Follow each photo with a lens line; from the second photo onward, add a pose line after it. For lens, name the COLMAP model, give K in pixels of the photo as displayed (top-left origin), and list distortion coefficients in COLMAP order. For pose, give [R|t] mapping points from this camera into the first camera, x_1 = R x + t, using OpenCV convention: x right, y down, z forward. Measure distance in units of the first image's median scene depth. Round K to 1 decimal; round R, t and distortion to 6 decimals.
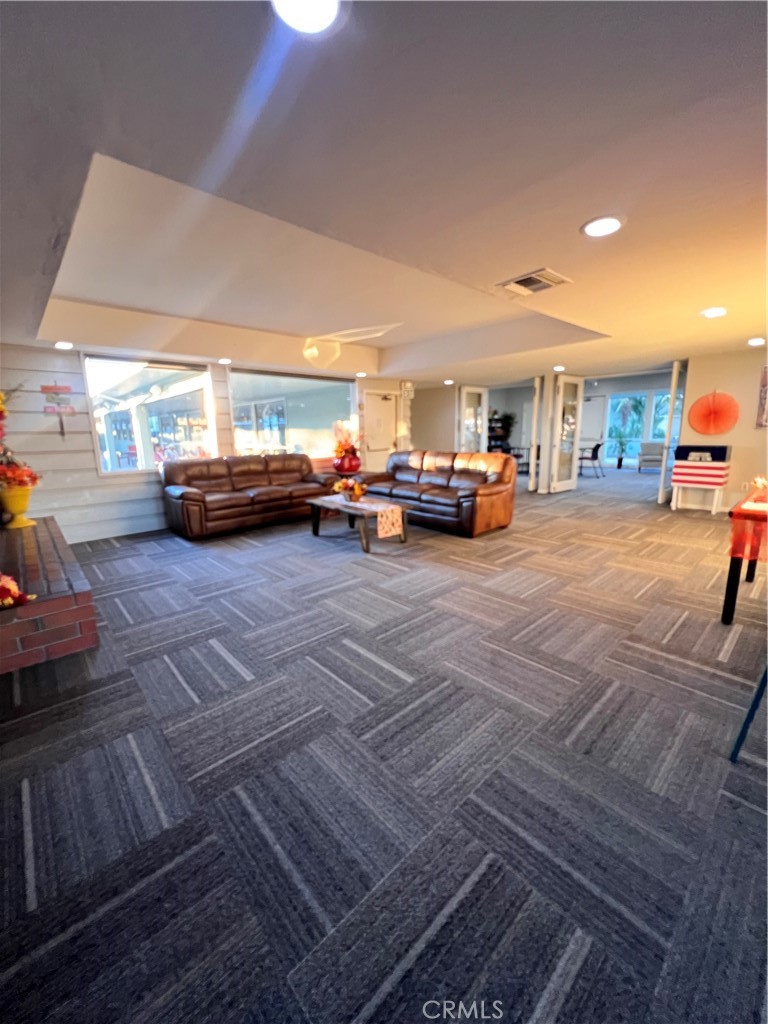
lens RADIAL K [[407.3, 0, 388.2], [0, 407.3, 514.9], [0, 0, 1]] dist [-0.000183, -0.000065]
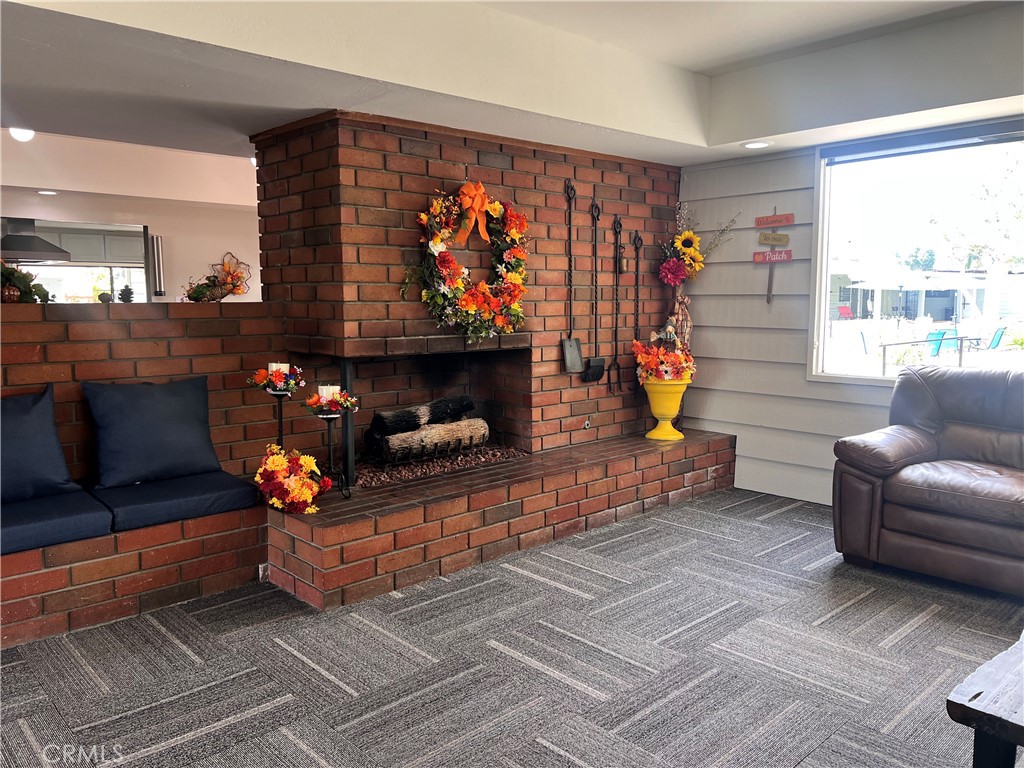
lens RADIAL K [[767.6, 0, 514.2], [0, 767.6, 379.8], [0, 0, 1]] dist [0.051661, -0.061257]
pose [[0.003024, 0.120778, -0.992675, 0.284741], [-0.200932, 0.972507, 0.117712, -0.148443], [0.979600, 0.199105, 0.027209, 0.663153]]
